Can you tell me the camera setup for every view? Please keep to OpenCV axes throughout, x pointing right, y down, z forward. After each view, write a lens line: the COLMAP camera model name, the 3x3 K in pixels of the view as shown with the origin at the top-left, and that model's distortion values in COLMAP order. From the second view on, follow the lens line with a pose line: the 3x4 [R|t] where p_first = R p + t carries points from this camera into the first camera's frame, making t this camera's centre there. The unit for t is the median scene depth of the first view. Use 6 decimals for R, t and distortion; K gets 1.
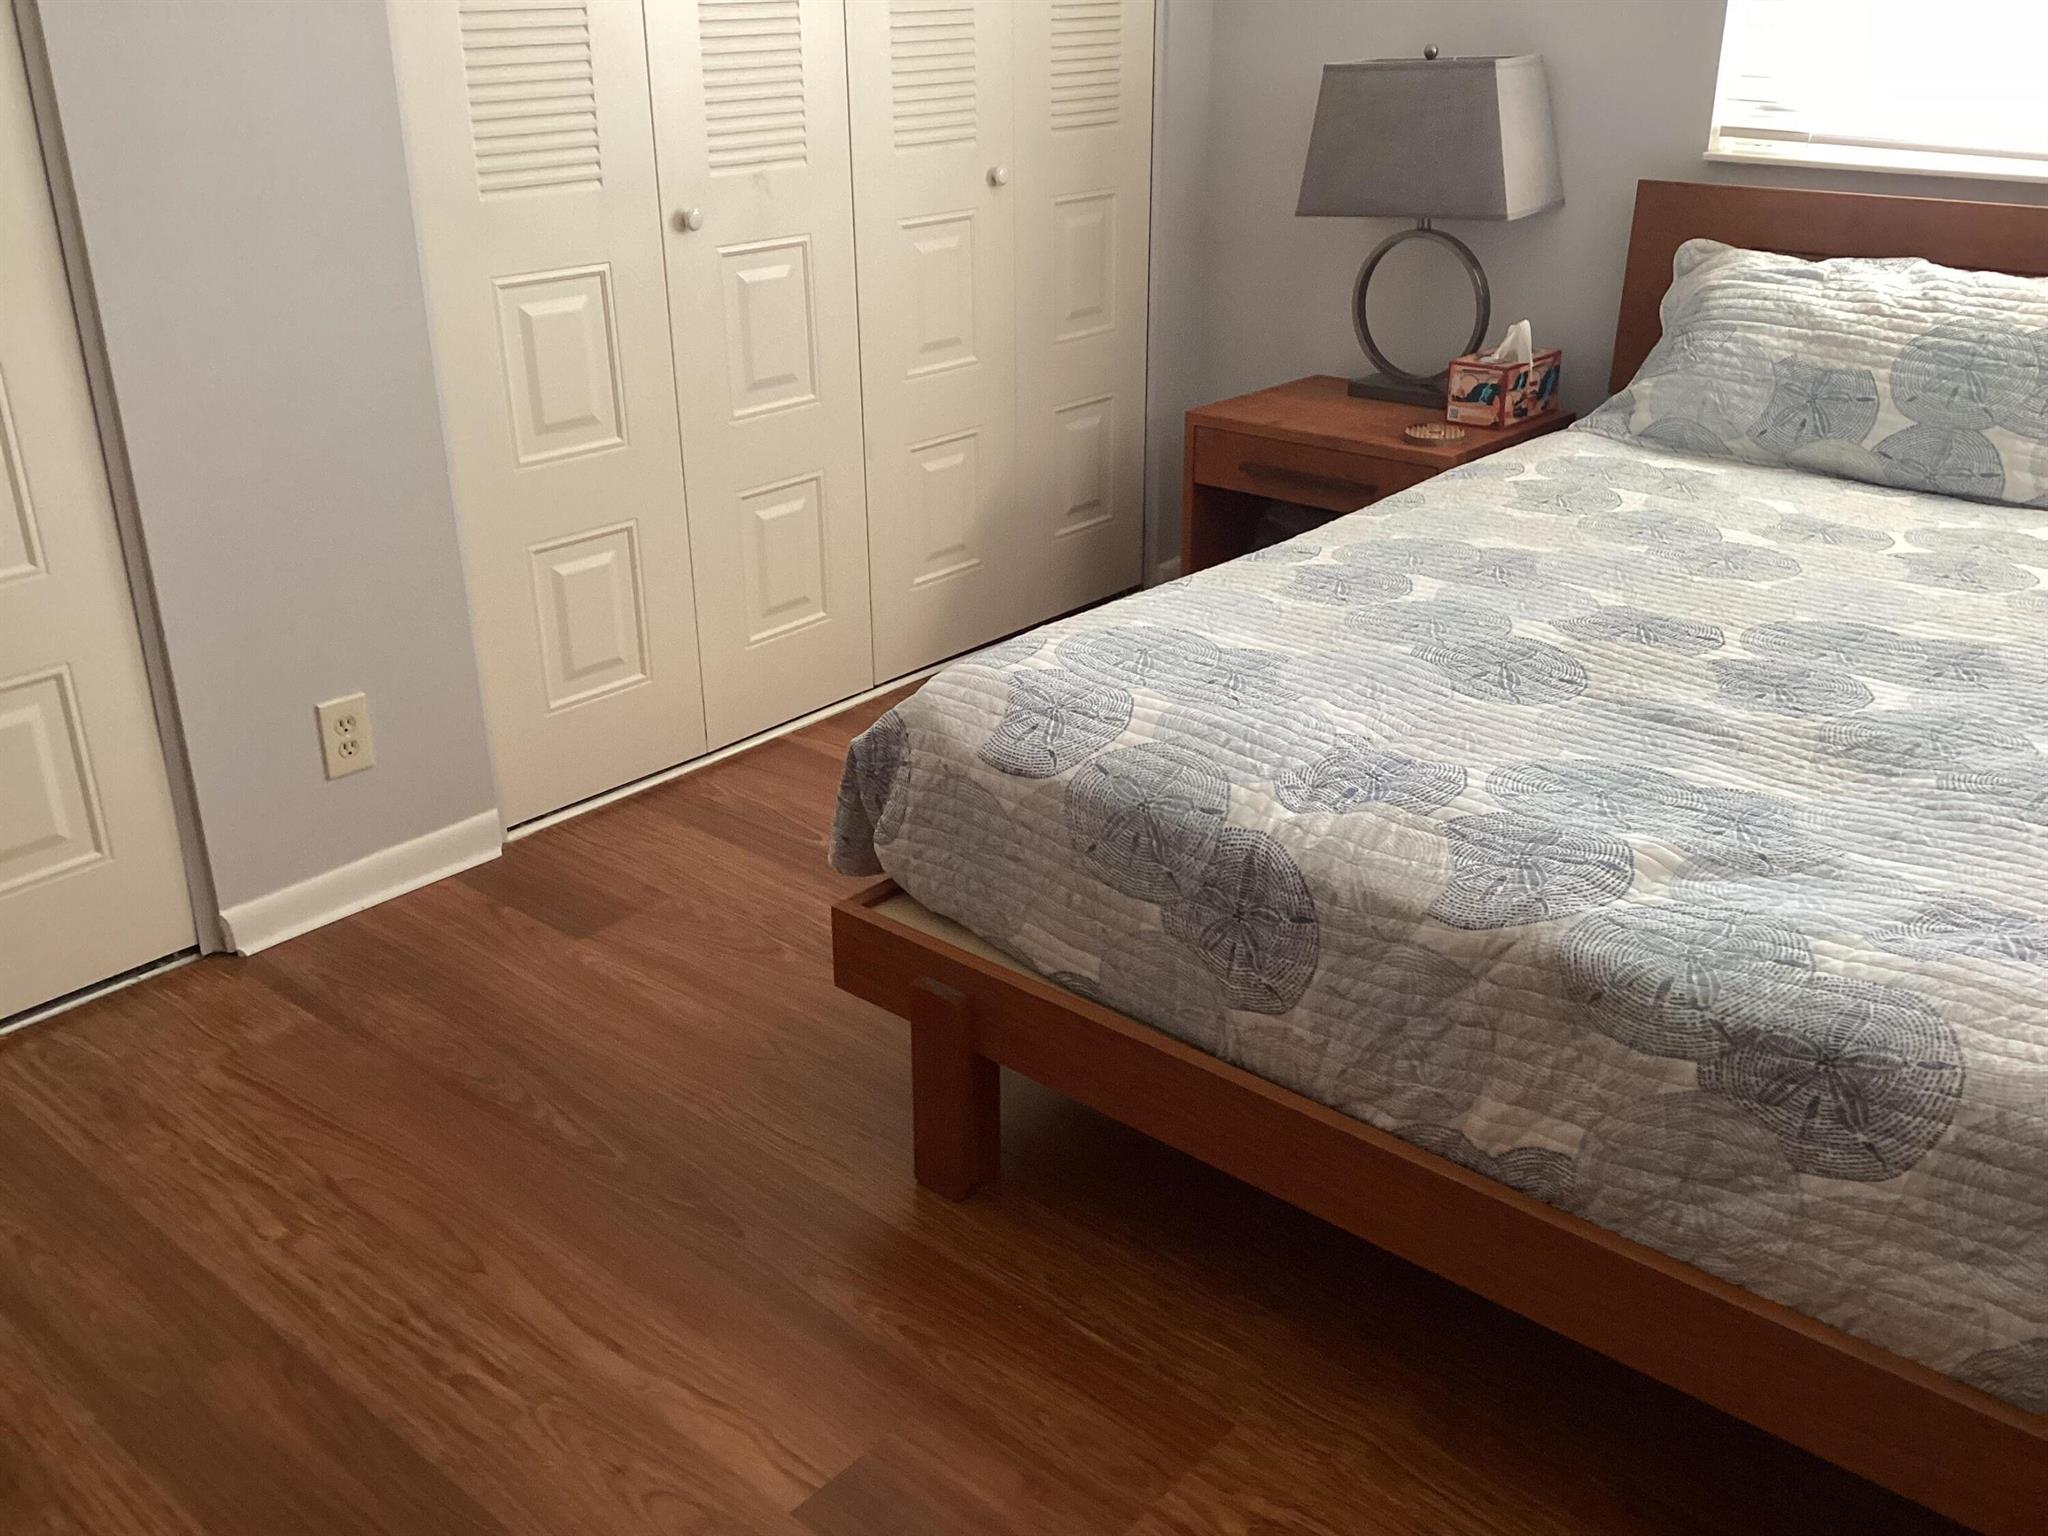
lens RADIAL K [[1883.9, 0, 1031.4], [0, 1883.9, 769.1], [0, 0, 1]] dist [0.129554, -0.252357]
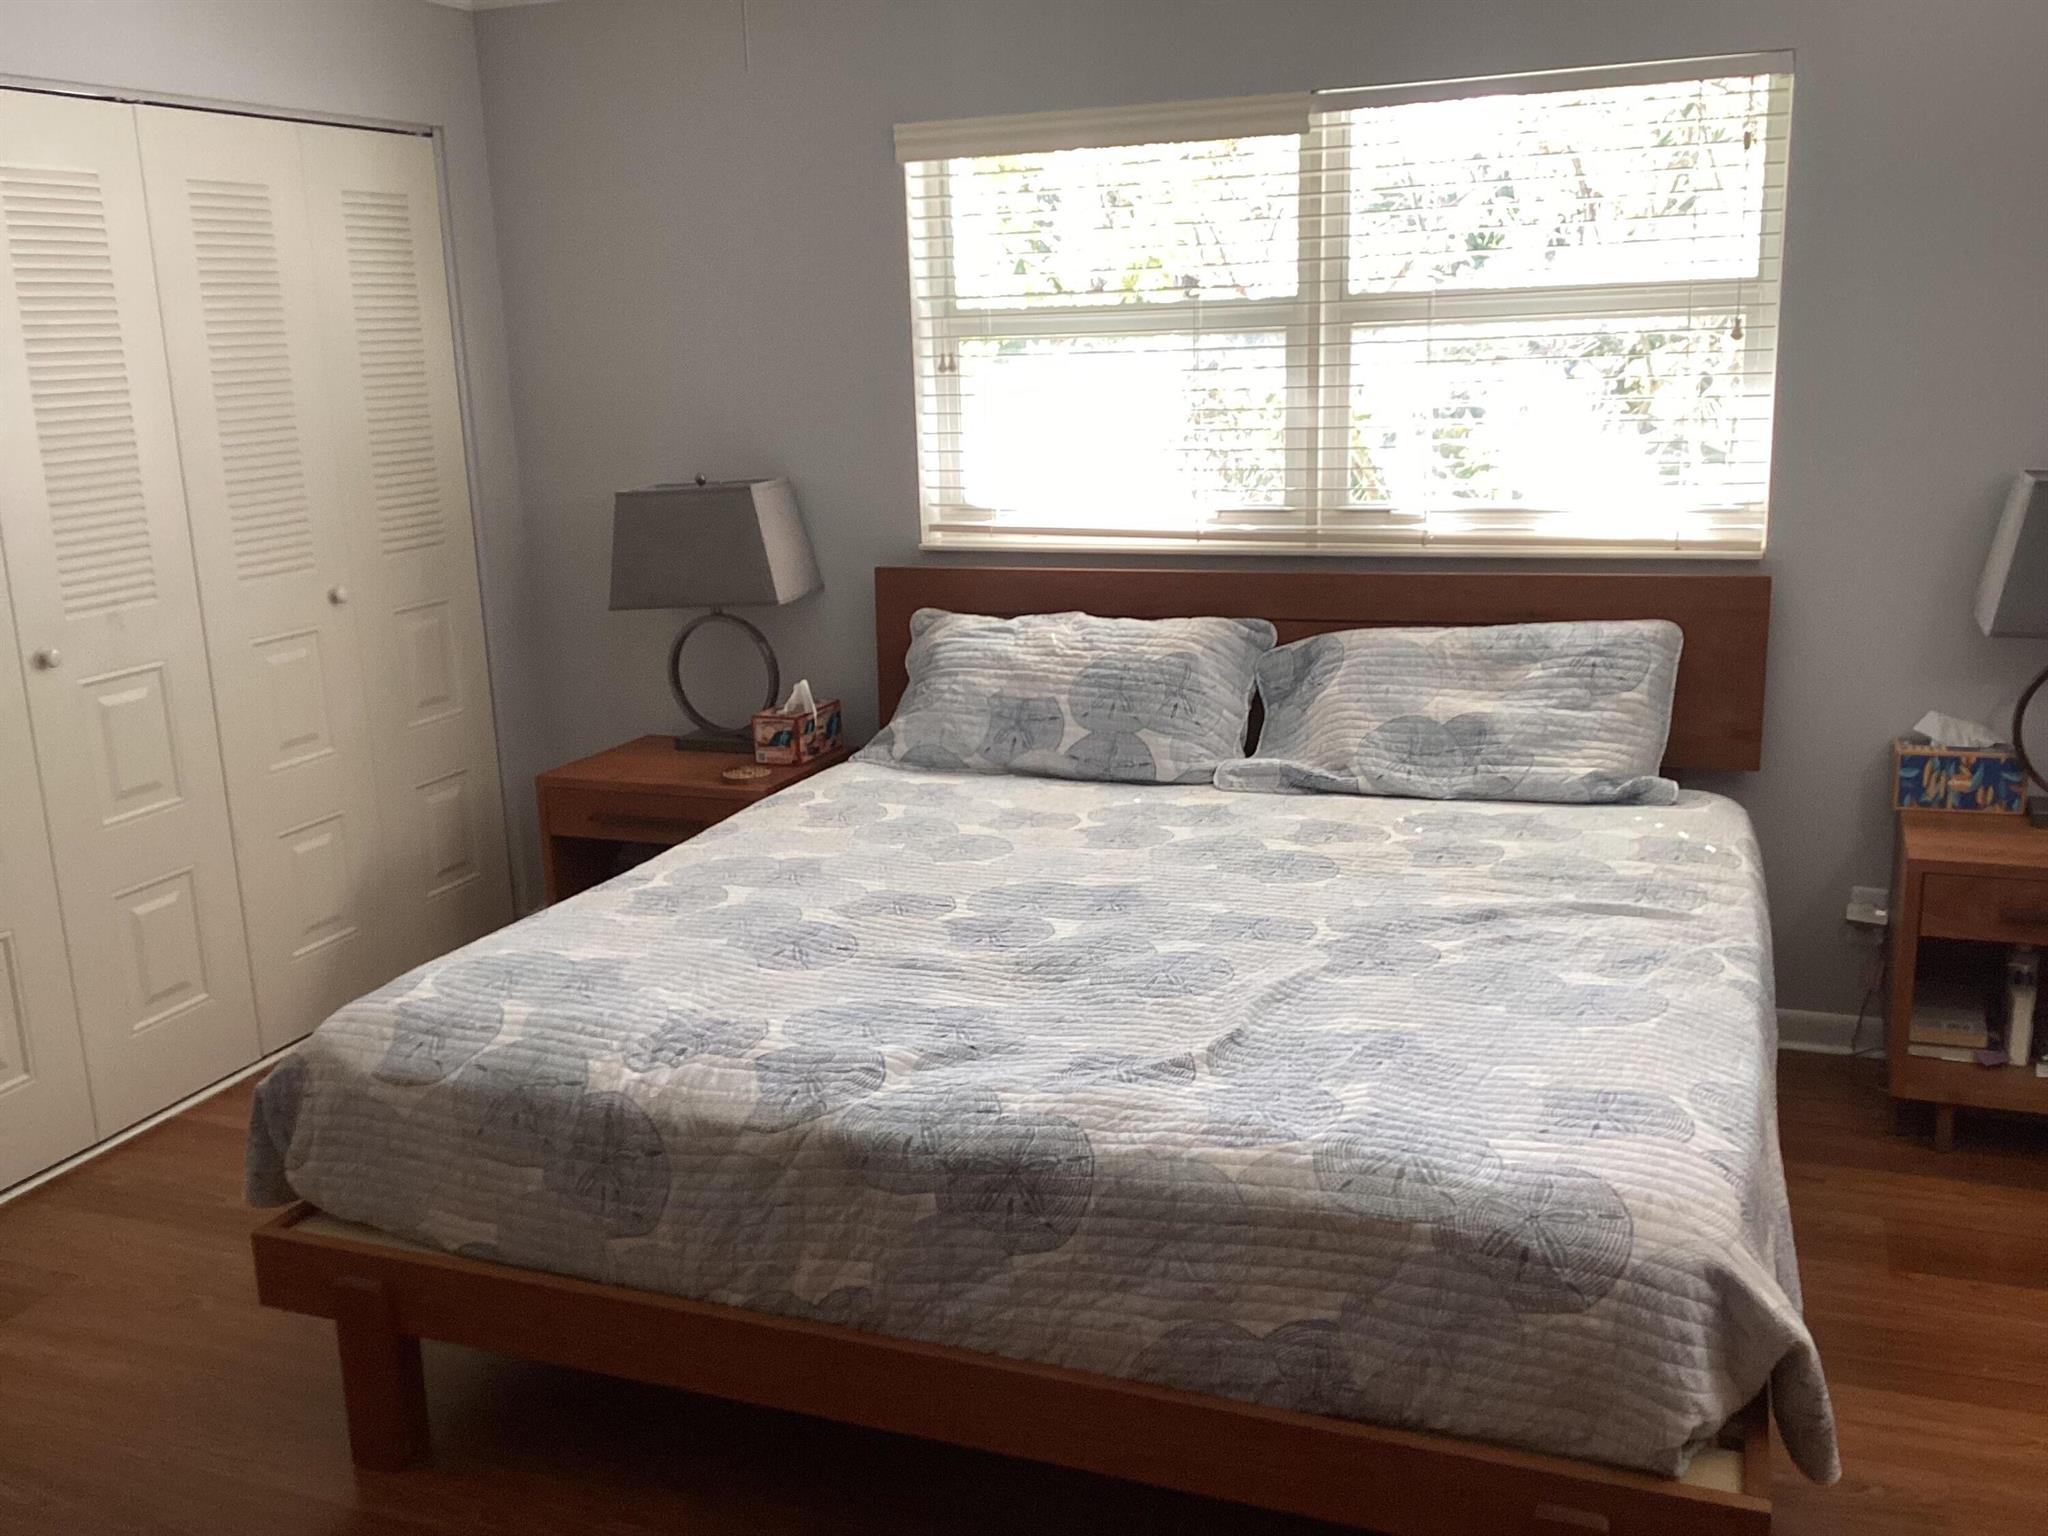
lens RADIAL K [[1883.9, 0, 1031.4], [0, 1883.9, 769.1], [0, 0, 1]] dist [0.129554, -0.252357]
pose [[0.942731, -0.103364, 0.317135, 0.001199], [0.158338, 0.975500, -0.152737, 0.053417], [-0.293578, 0.194204, 0.936000, -0.294428]]
